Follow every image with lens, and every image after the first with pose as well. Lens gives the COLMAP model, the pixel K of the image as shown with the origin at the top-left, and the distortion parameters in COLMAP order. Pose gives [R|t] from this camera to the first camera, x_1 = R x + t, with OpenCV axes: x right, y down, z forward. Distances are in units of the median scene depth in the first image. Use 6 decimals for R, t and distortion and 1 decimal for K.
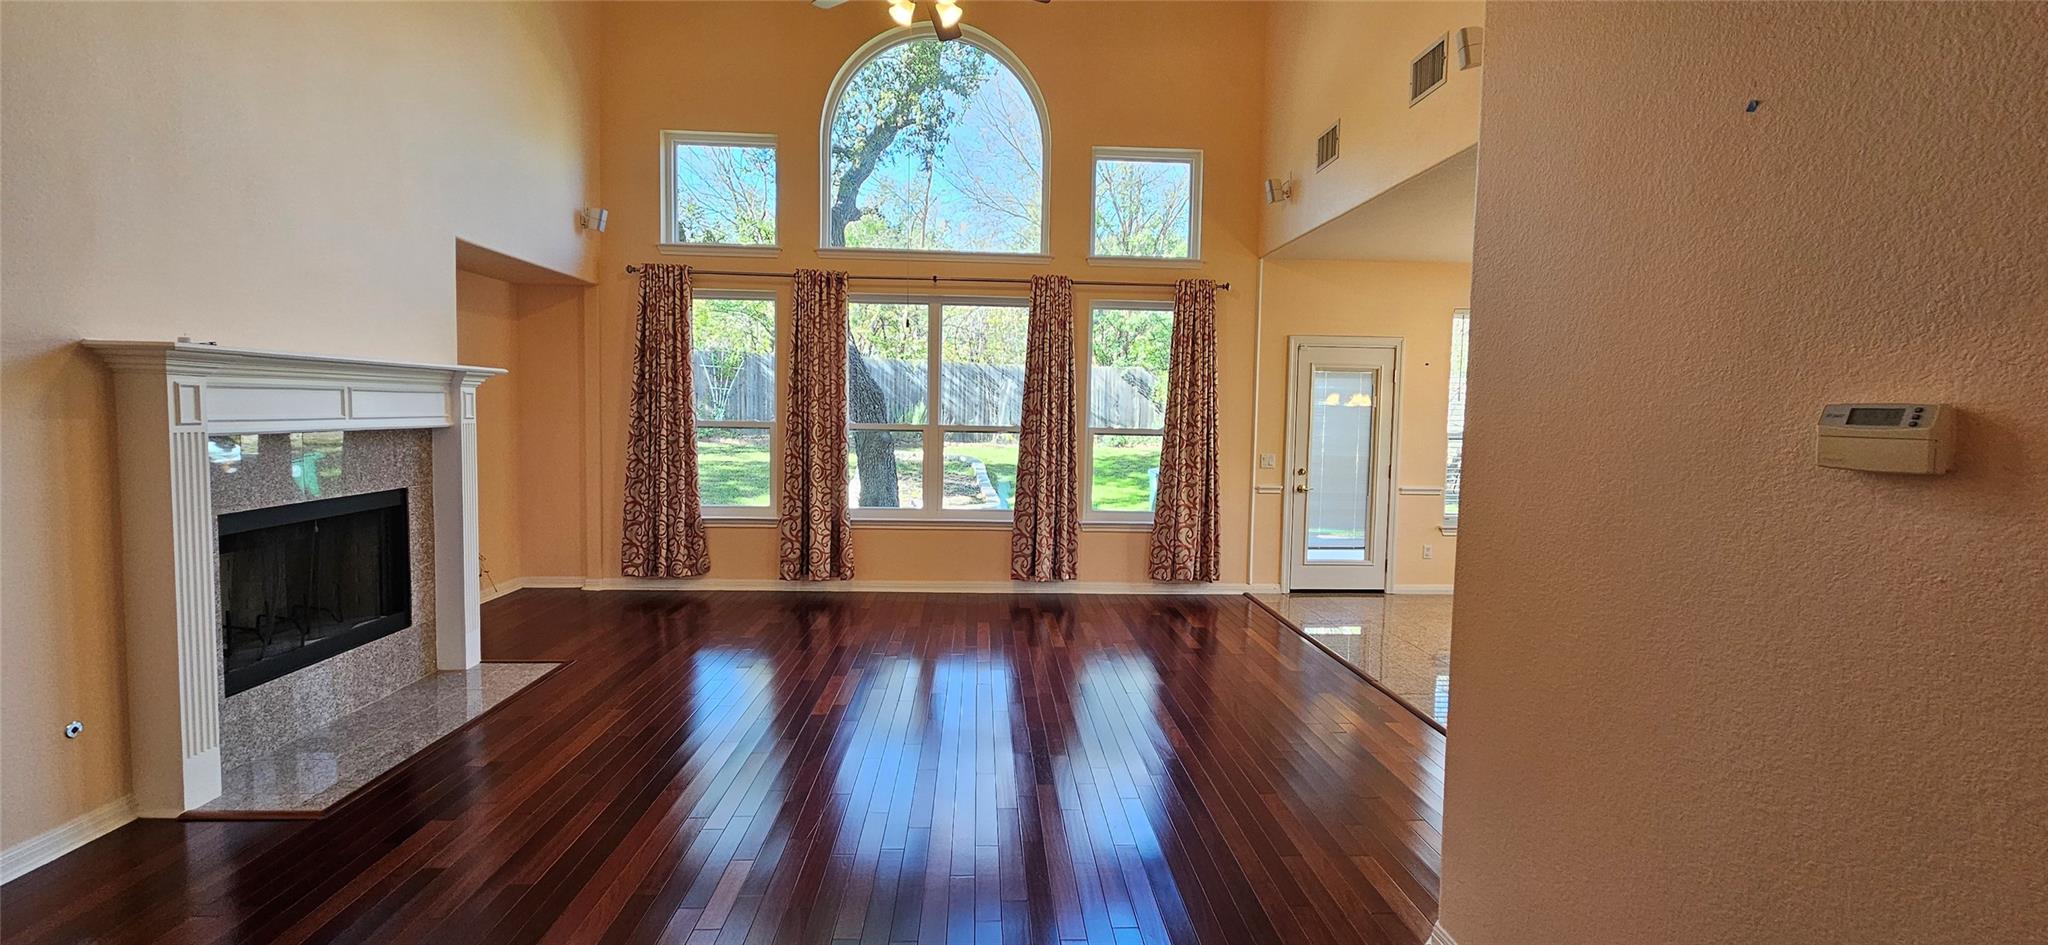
lens RADIAL K [[835.6, 0, 1021.6], [0, 835.6, 461.0], [0, 0, 1]] dist [0.002532, -0.000386]
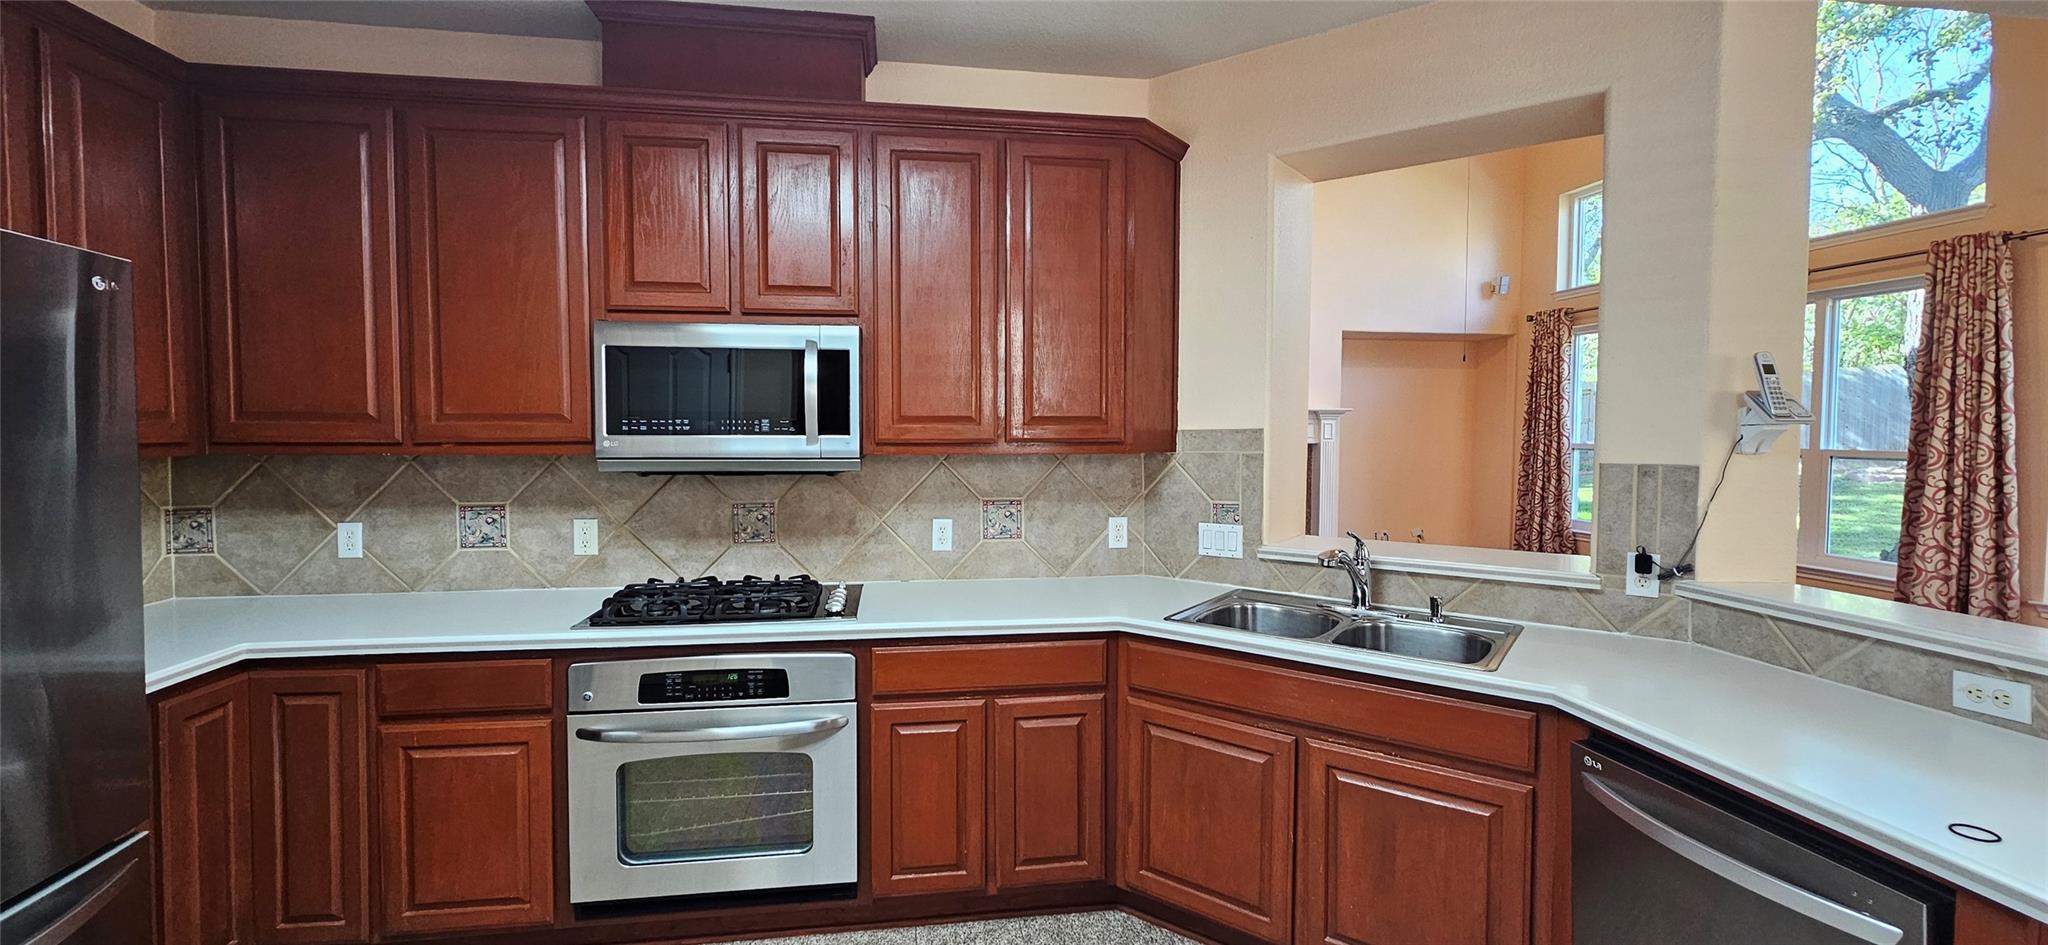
lens RADIAL K [[835.6, 0, 1021.6], [0, 835.6, 461.0], [0, 0, 1]] dist [0.002532, -0.000386]
pose [[0.092366, 0.020577, -0.995512, 0.668270], [-0.064716, 0.997797, 0.014619, 0.006385], [0.993620, 0.063075, 0.093495, 0.165592]]
